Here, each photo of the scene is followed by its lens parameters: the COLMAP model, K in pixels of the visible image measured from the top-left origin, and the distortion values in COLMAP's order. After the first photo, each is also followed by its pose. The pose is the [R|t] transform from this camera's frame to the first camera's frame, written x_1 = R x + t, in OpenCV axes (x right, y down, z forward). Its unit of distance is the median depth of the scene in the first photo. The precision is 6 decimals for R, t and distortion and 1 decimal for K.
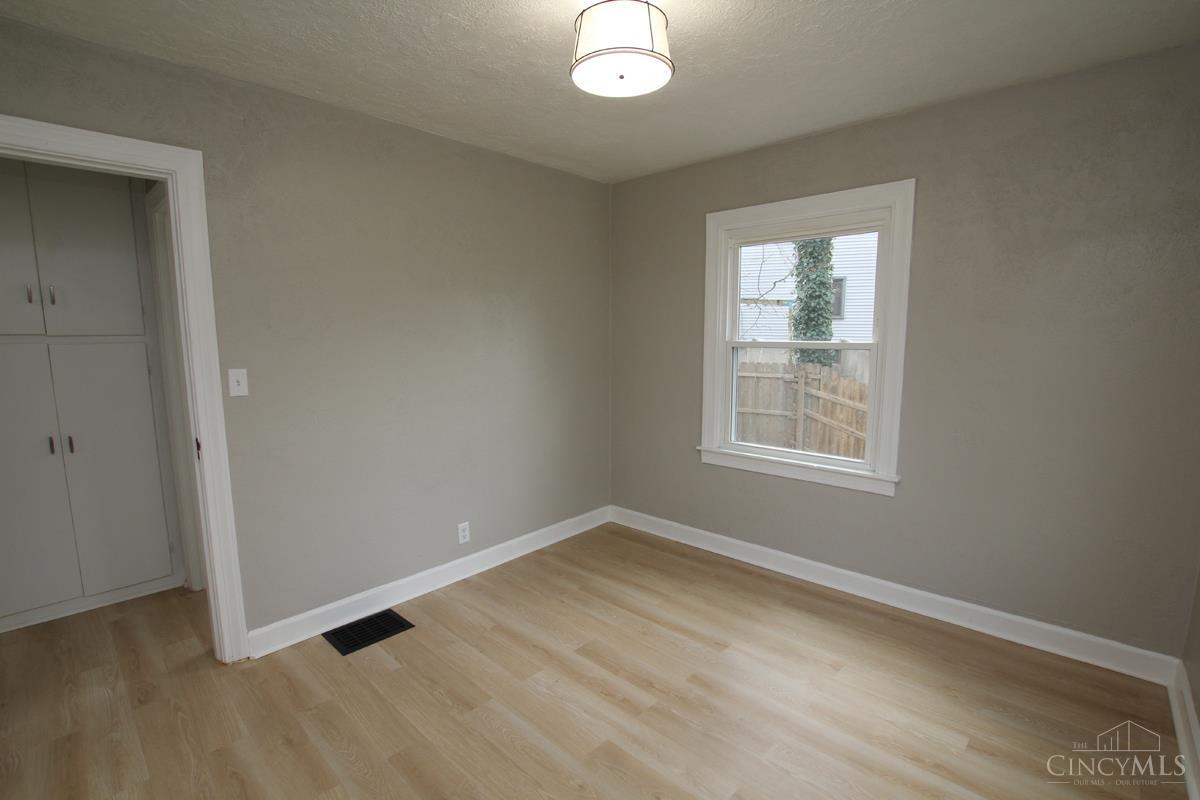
lens RADIAL K [[555.2, 0, 609.0], [0, 555.2, 405.8], [0, 0, 1]] dist [-0.028488, 0.000724]
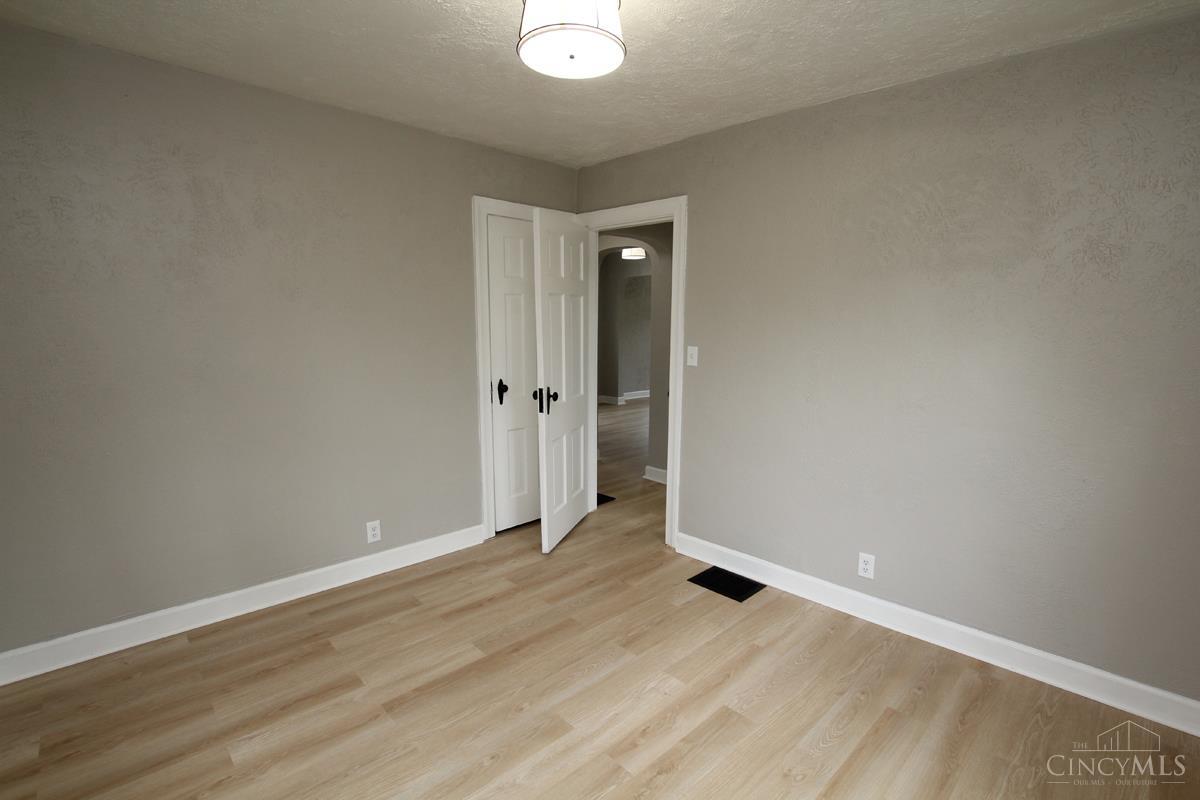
lens RADIAL K [[555.2, 0, 603.3], [0, 555.2, 404.3], [0, 0, 1]] dist [-0.028488, 0.000724]
pose [[-0.046995, 0.155454, -0.986725, 0.648608], [-0.142792, 0.976626, 0.160663, -0.101906], [0.988636, 0.148447, -0.023699, 0.716444]]
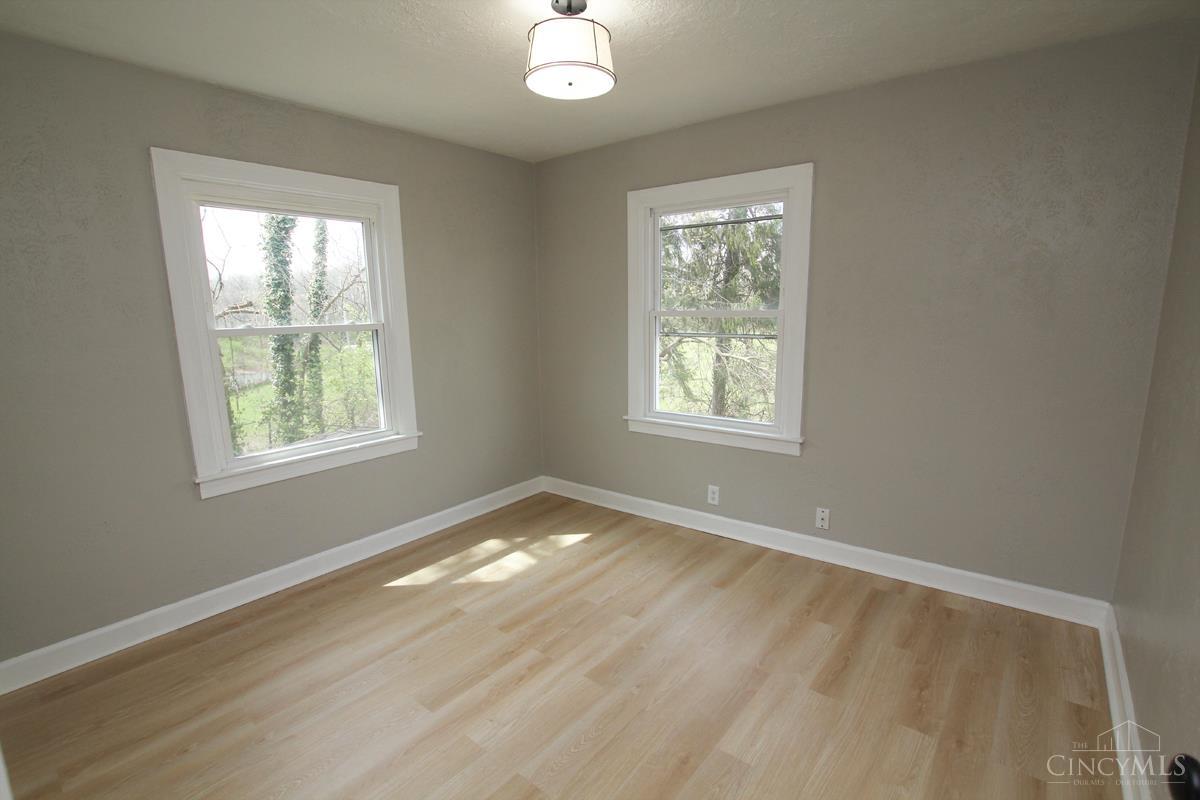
lens RADIAL K [[555.2, 0, 595.5], [0, 555.2, 406.6], [0, 0, 1]] dist [-0.028488, 0.000724]
pose [[-0.065139, -0.171180, 0.983084, -0.736385], [0.149938, 0.972313, 0.179239, -0.090459], [-0.986547, 0.159077, -0.037670, 0.674686]]
